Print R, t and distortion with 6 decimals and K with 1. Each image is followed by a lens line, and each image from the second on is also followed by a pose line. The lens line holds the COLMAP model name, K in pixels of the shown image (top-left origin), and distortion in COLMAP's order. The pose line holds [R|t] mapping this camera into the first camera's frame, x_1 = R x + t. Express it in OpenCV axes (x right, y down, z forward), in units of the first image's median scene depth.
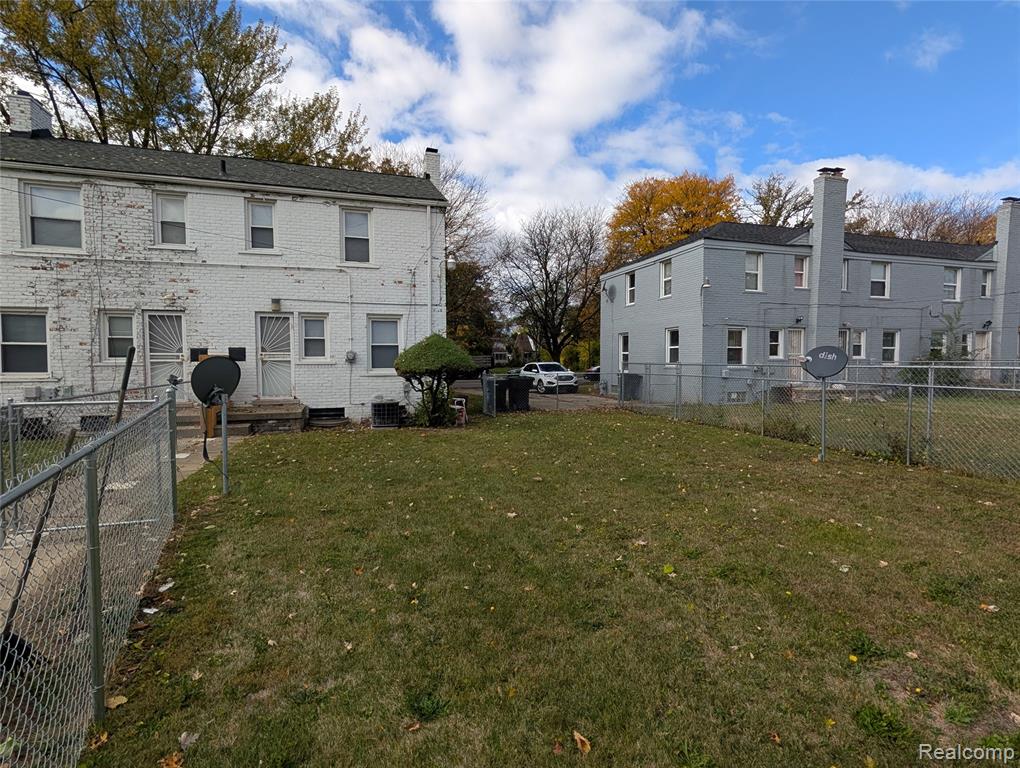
lens RADIAL K [[427.1, 0, 510.1], [0, 427.1, 365.3], [0, 0, 1]] dist [0.000074, -0.000053]
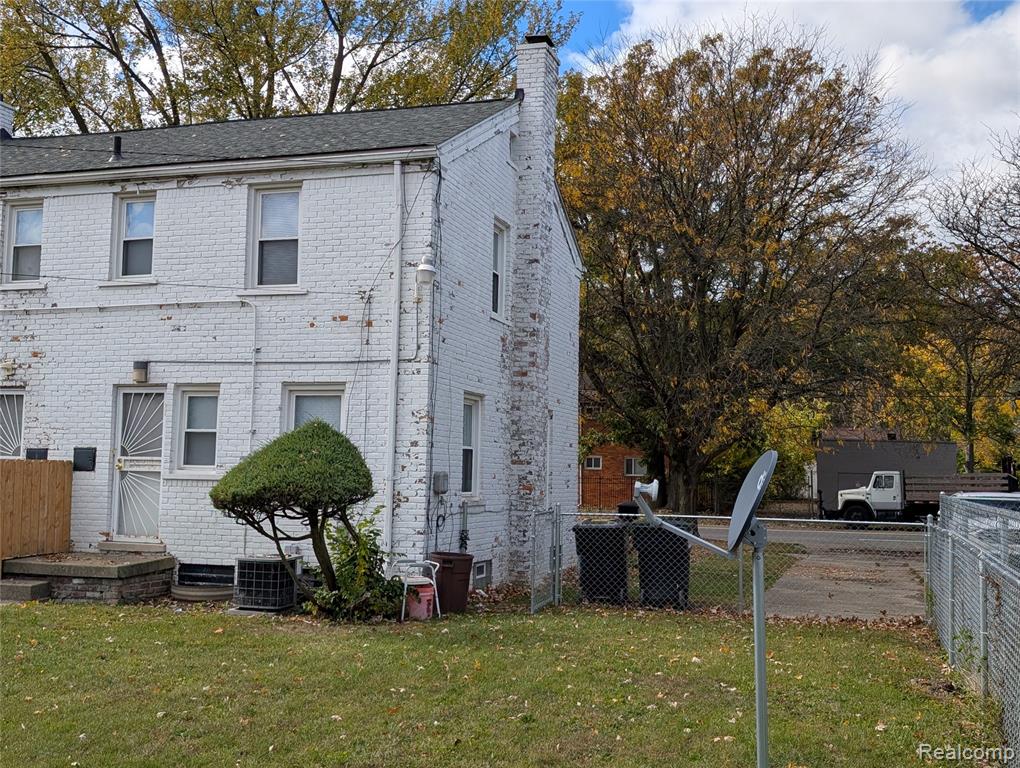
lens RADIAL K [[959.4, 0, 522.9], [0, 959.4, 377.5], [0, 0, 1]] dist [0.074445, -0.131671]
pose [[0.863247, -0.030137, -0.503881, 0.520395], [-0.029146, 0.993575, -0.109360, -0.009423], [0.503939, 0.109091, 0.856822, 0.160376]]
